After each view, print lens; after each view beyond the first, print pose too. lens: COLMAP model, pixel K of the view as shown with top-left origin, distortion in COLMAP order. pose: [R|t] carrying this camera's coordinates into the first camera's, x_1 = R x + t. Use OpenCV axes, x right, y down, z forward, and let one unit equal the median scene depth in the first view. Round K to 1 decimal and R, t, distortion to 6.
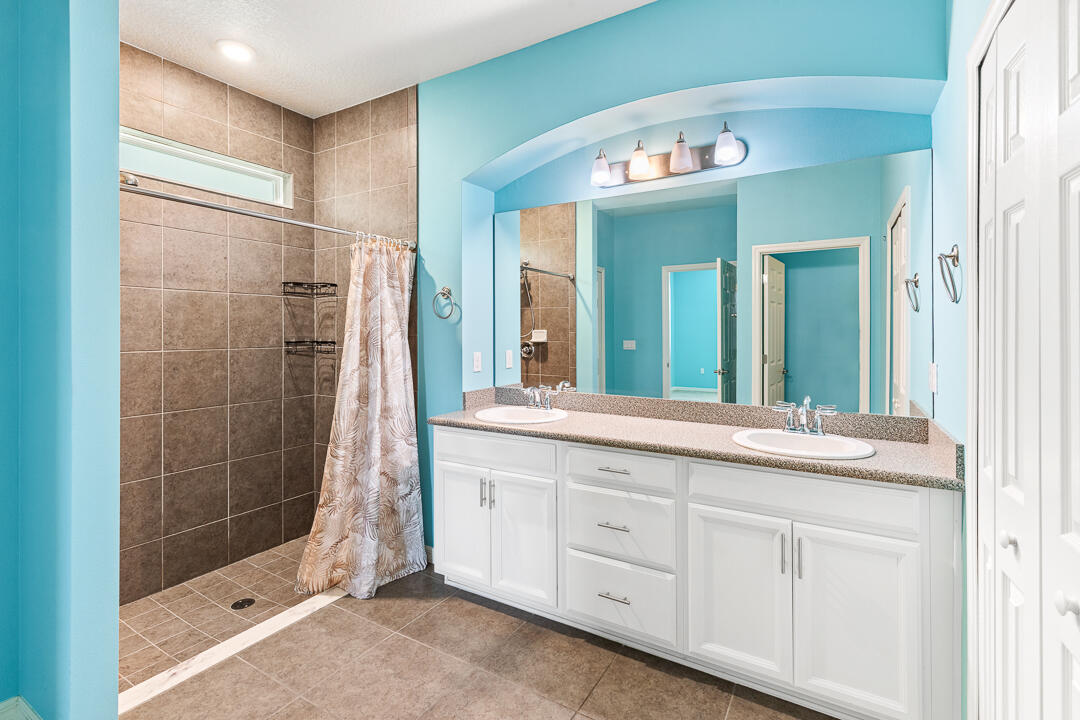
lens RADIAL K [[501.3, 0, 547.6], [0, 501.3, 332.0], [0, 0, 1]] dist [0.007805, -0.000848]
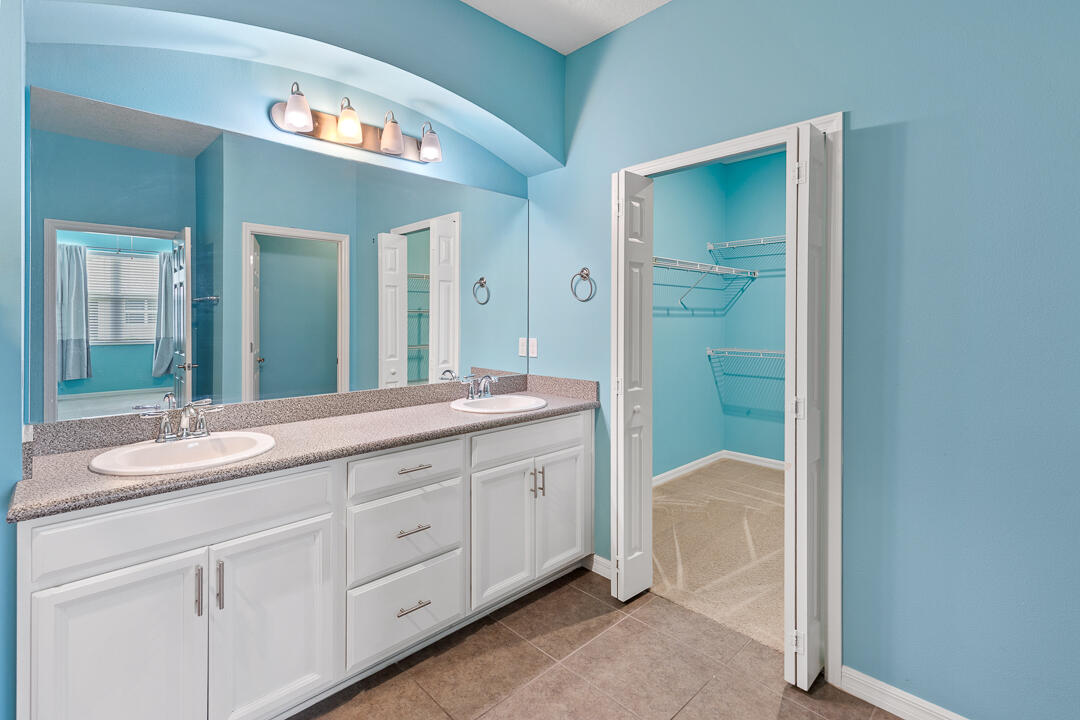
lens RADIAL K [[501.3, 0, 541.9], [0, 501.3, 322.0], [0, 0, 1]] dist [0.007805, -0.000848]
pose [[0.261012, -0.005783, 0.965318, -0.690065], [-0.000966, 0.999980, 0.006252, 0.001981], [-0.965335, -0.002564, 0.261001, 0.538505]]
